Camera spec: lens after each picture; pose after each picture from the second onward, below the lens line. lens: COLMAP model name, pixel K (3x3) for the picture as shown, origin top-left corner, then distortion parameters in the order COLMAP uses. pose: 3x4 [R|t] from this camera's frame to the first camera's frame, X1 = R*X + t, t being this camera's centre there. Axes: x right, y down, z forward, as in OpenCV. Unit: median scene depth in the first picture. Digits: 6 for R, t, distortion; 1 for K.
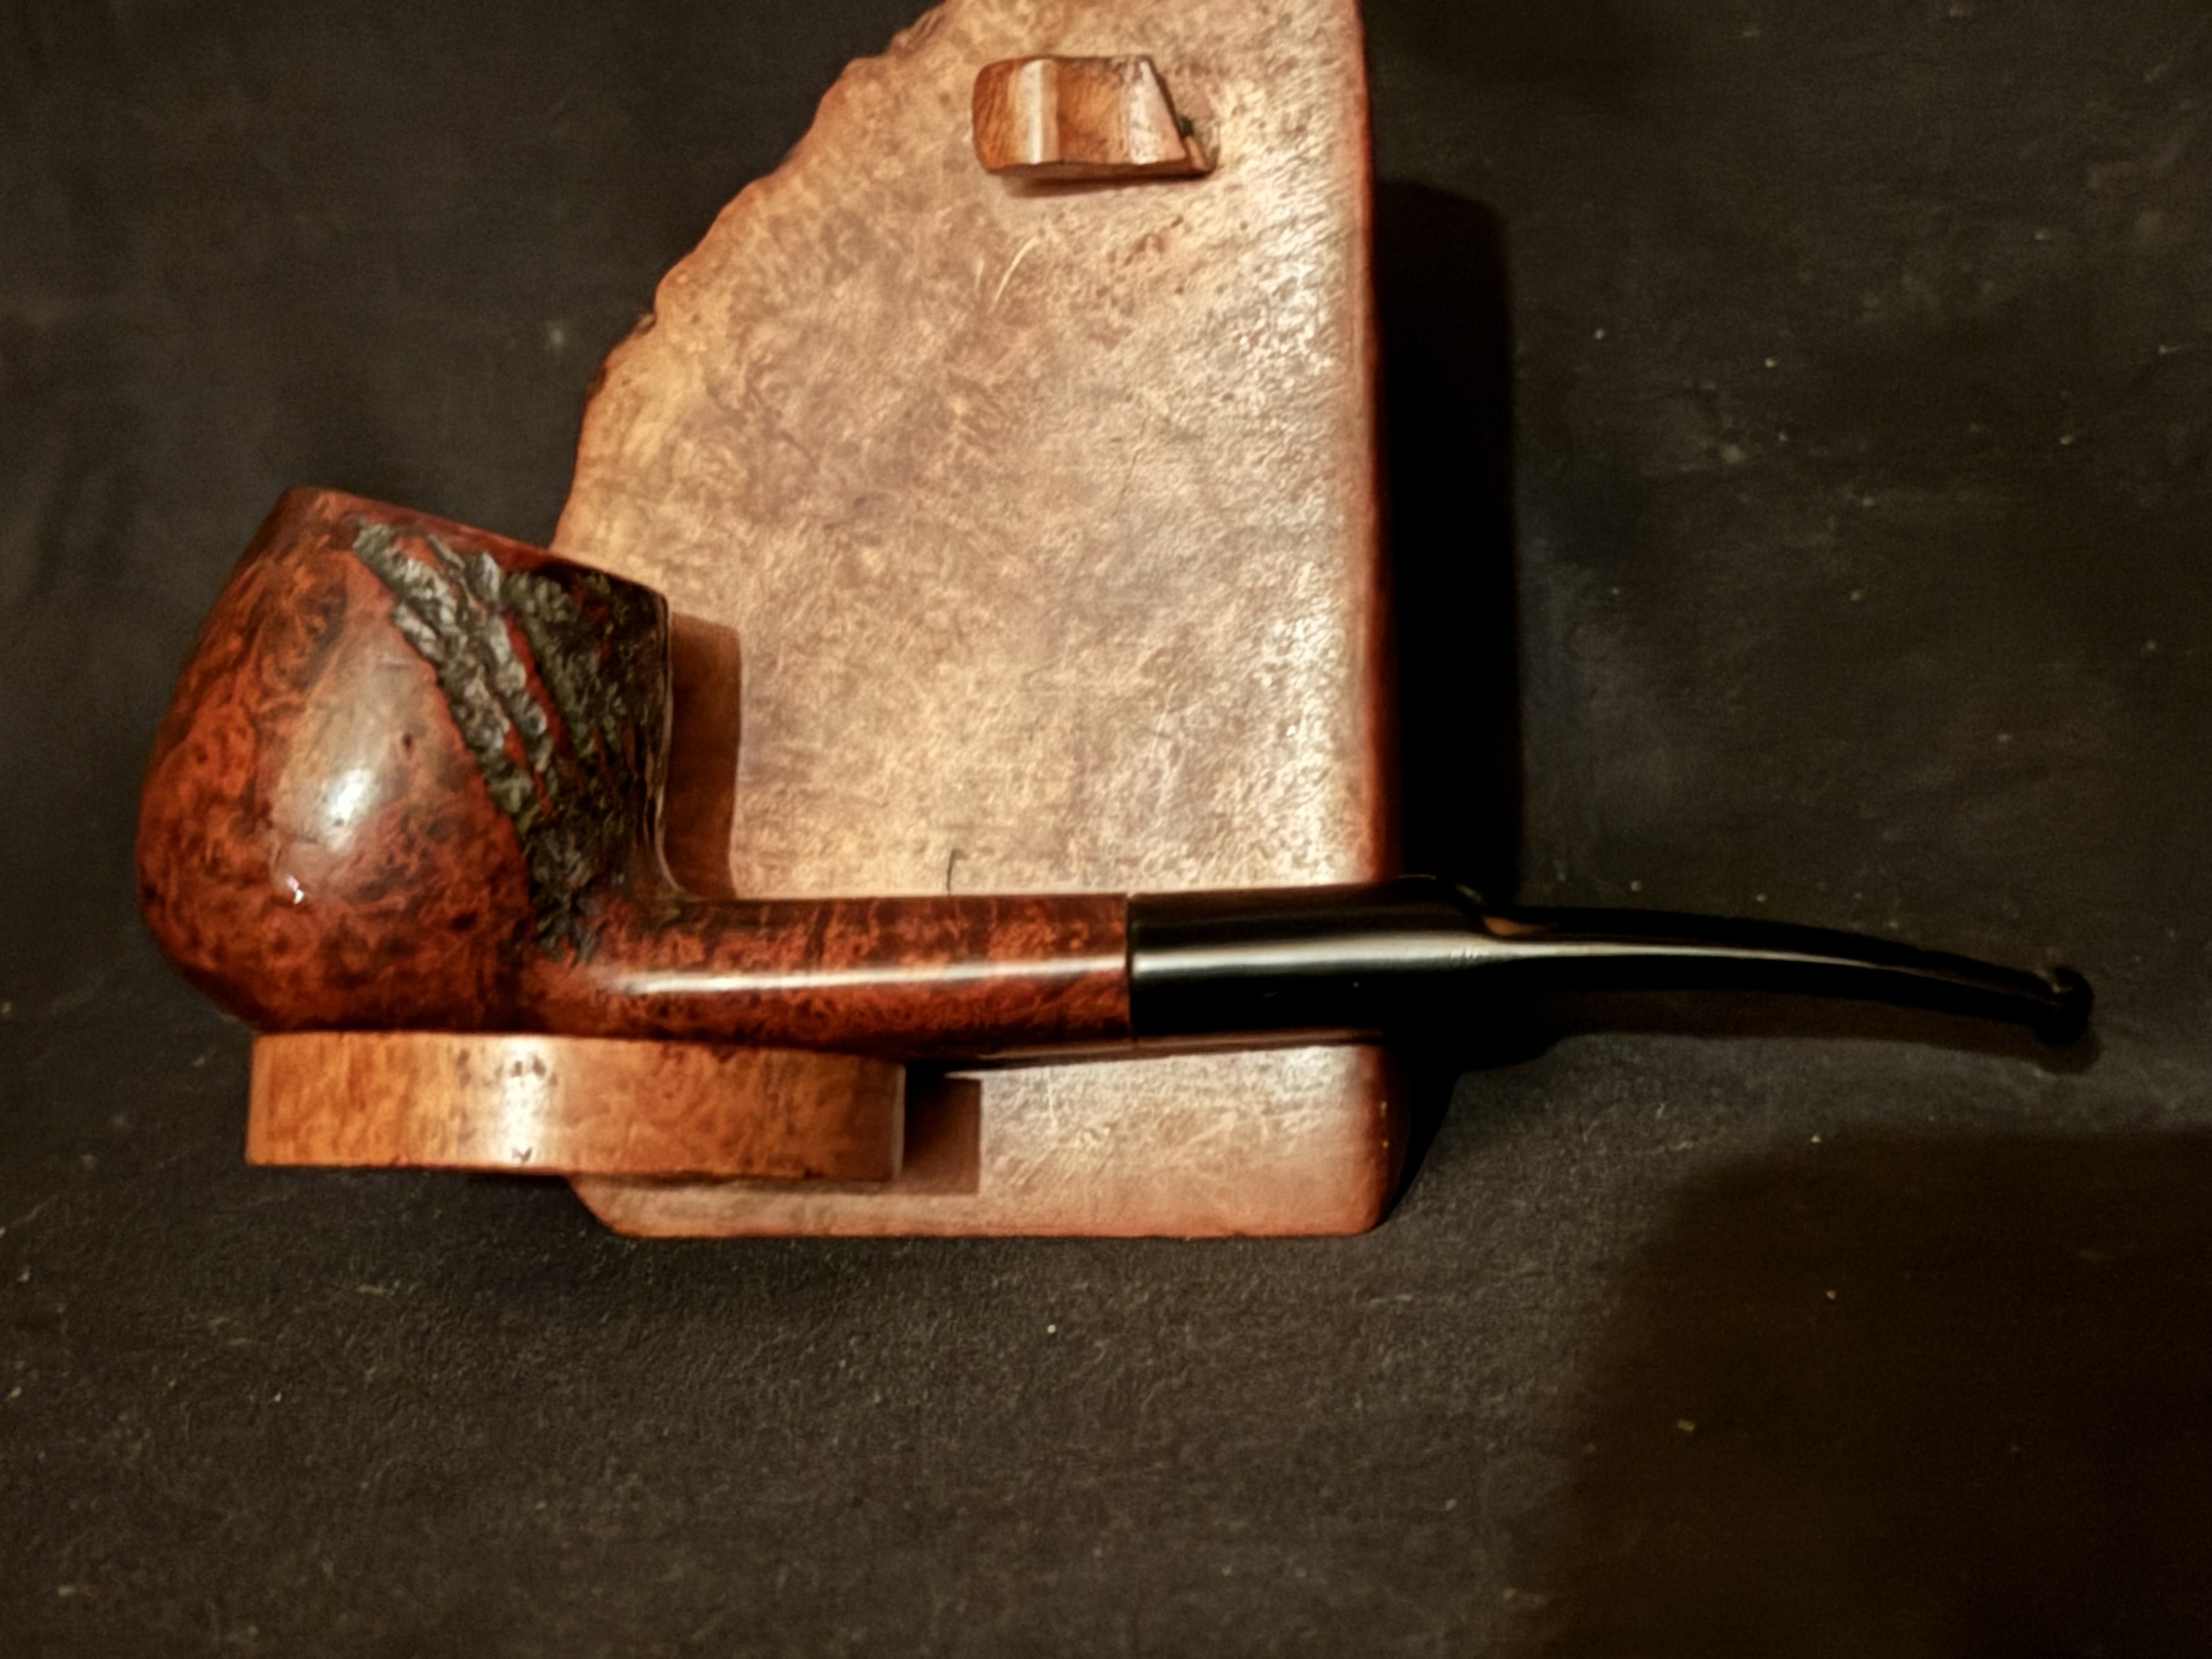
lens RADIAL K [[3765.2, 0, 1106.9], [0, 3765.2, 861.4], [0, 0, 1]] dist [0.050933, 0.060898]
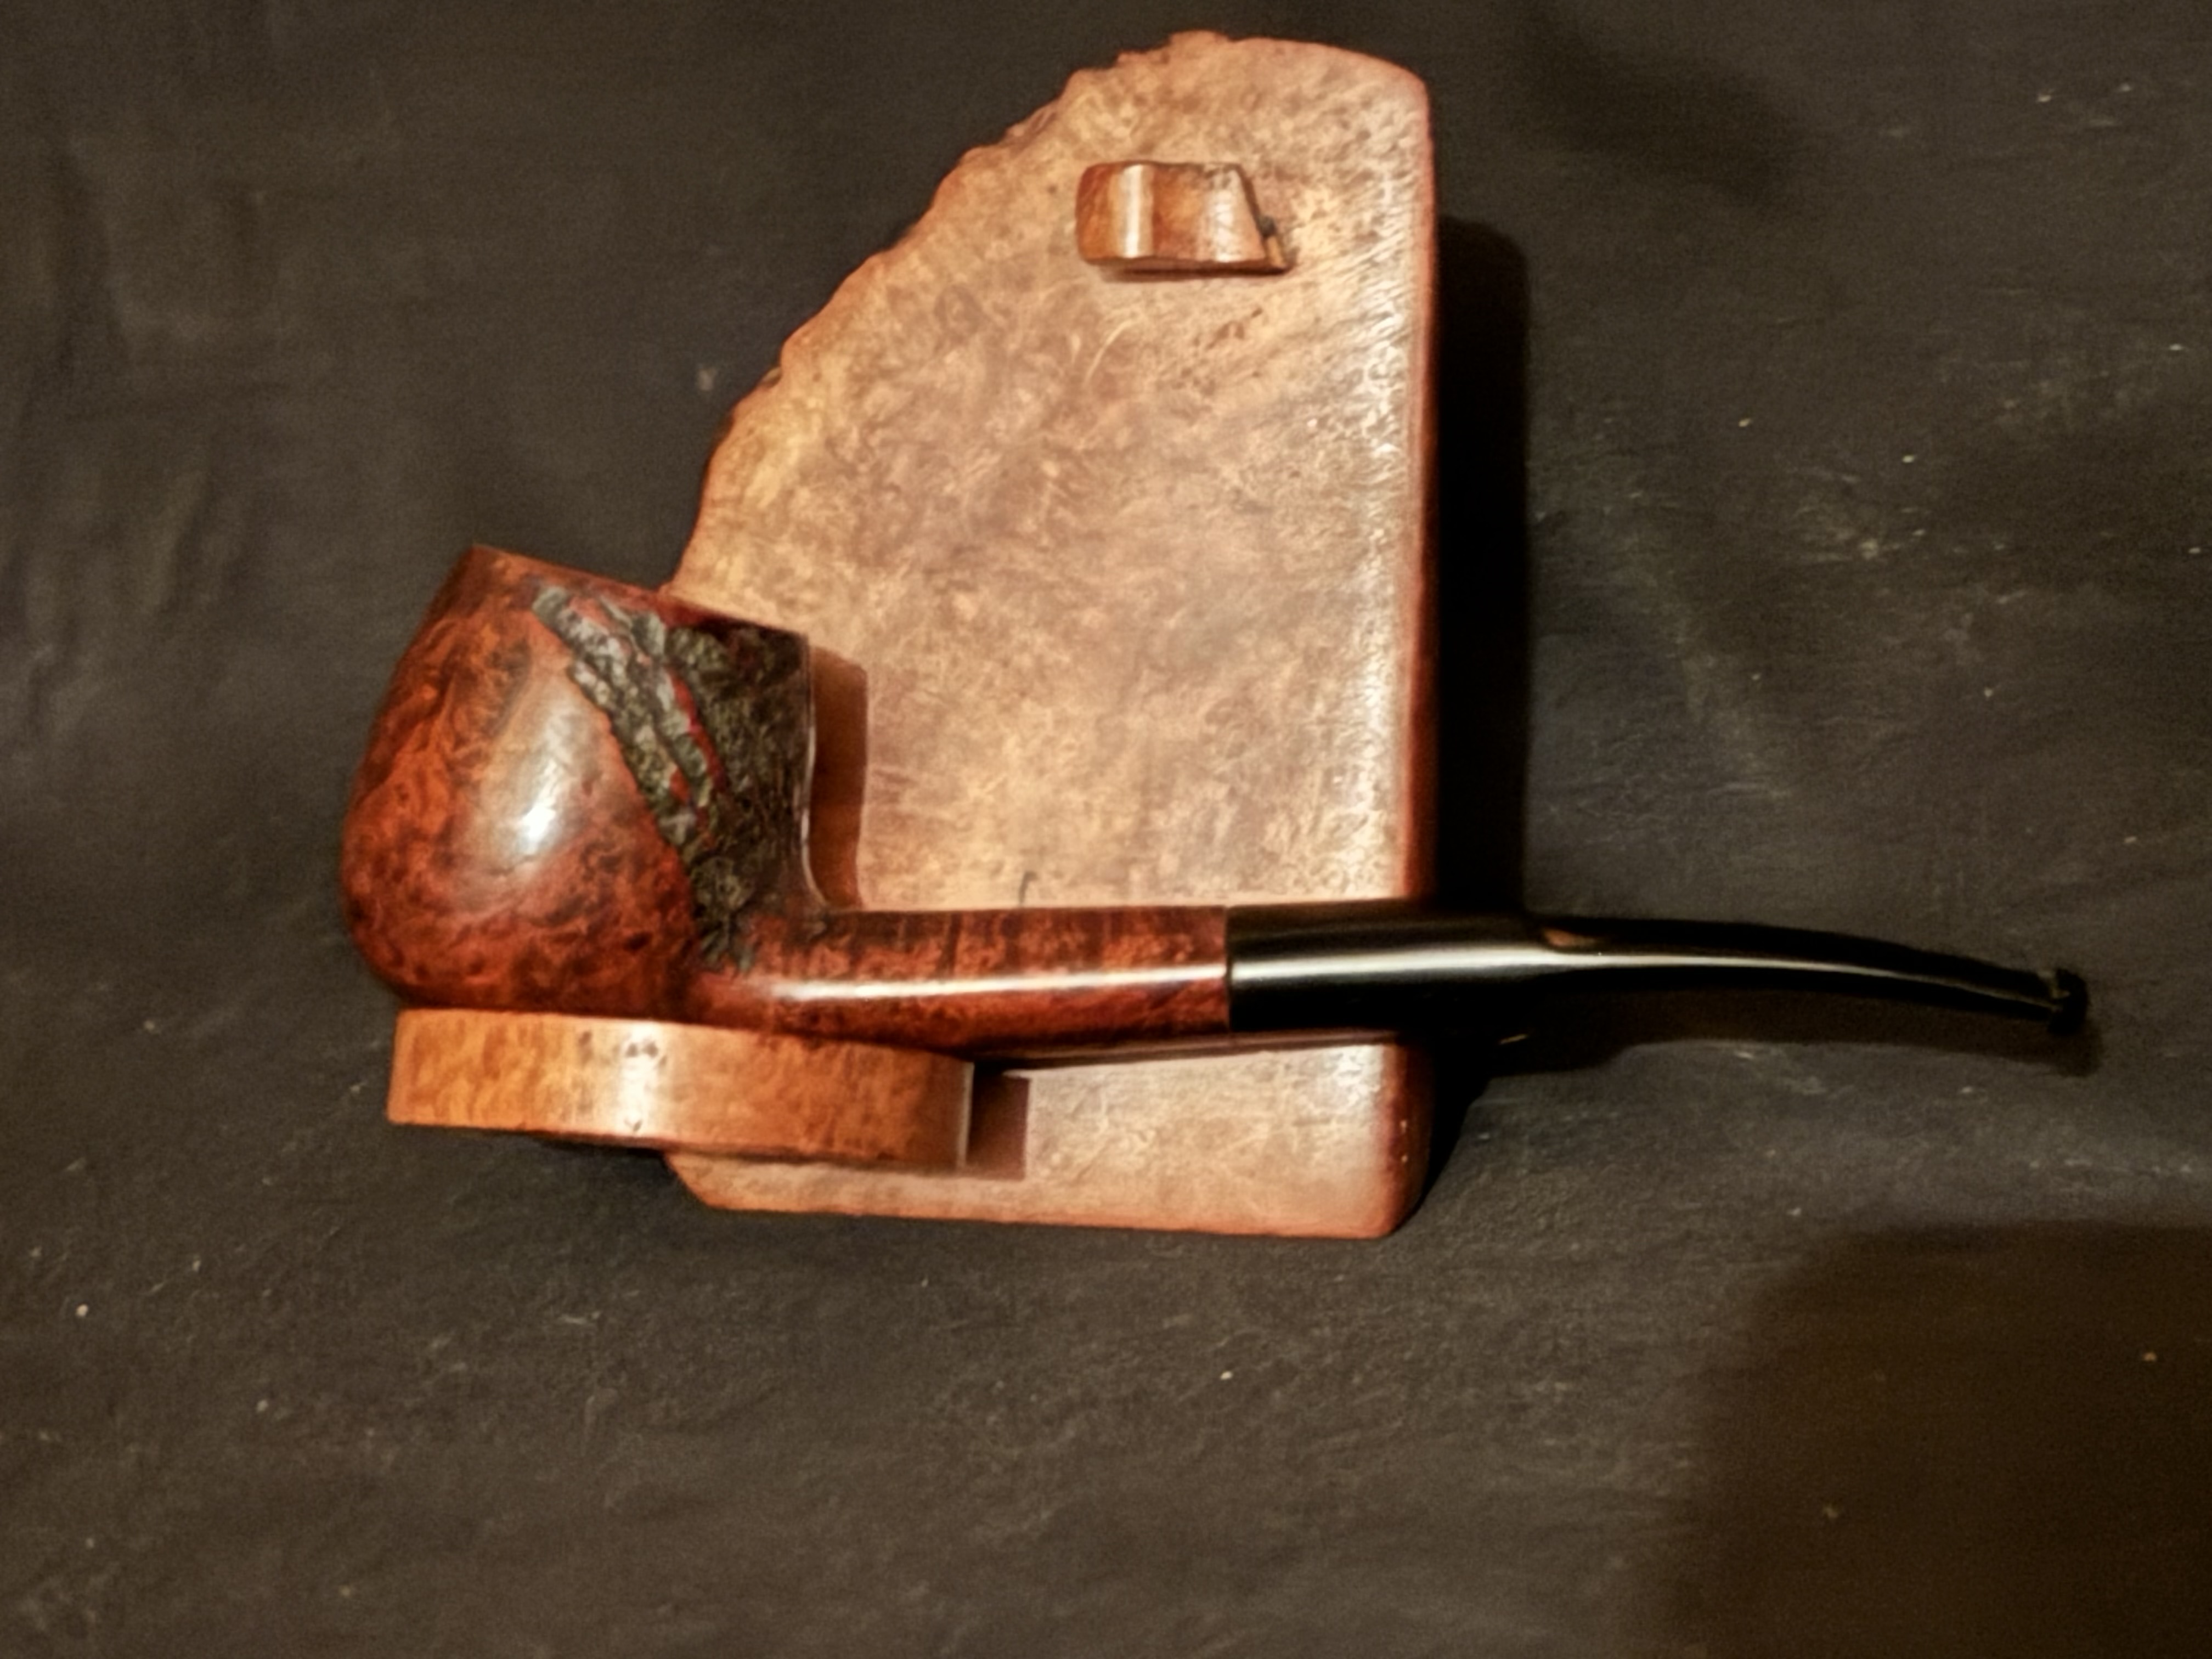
lens RADIAL K [[4421.6, 0, 1106.0], [0, 4421.6, 829.5], [0, 0, 1]] dist [0.011047, 0.022649]
pose [[0.998319, 0.047780, -0.032795, 0.024213], [-0.047930, 0.998843, -0.003806, -0.011777], [0.032575, 0.005371, 0.999455, -0.292162]]
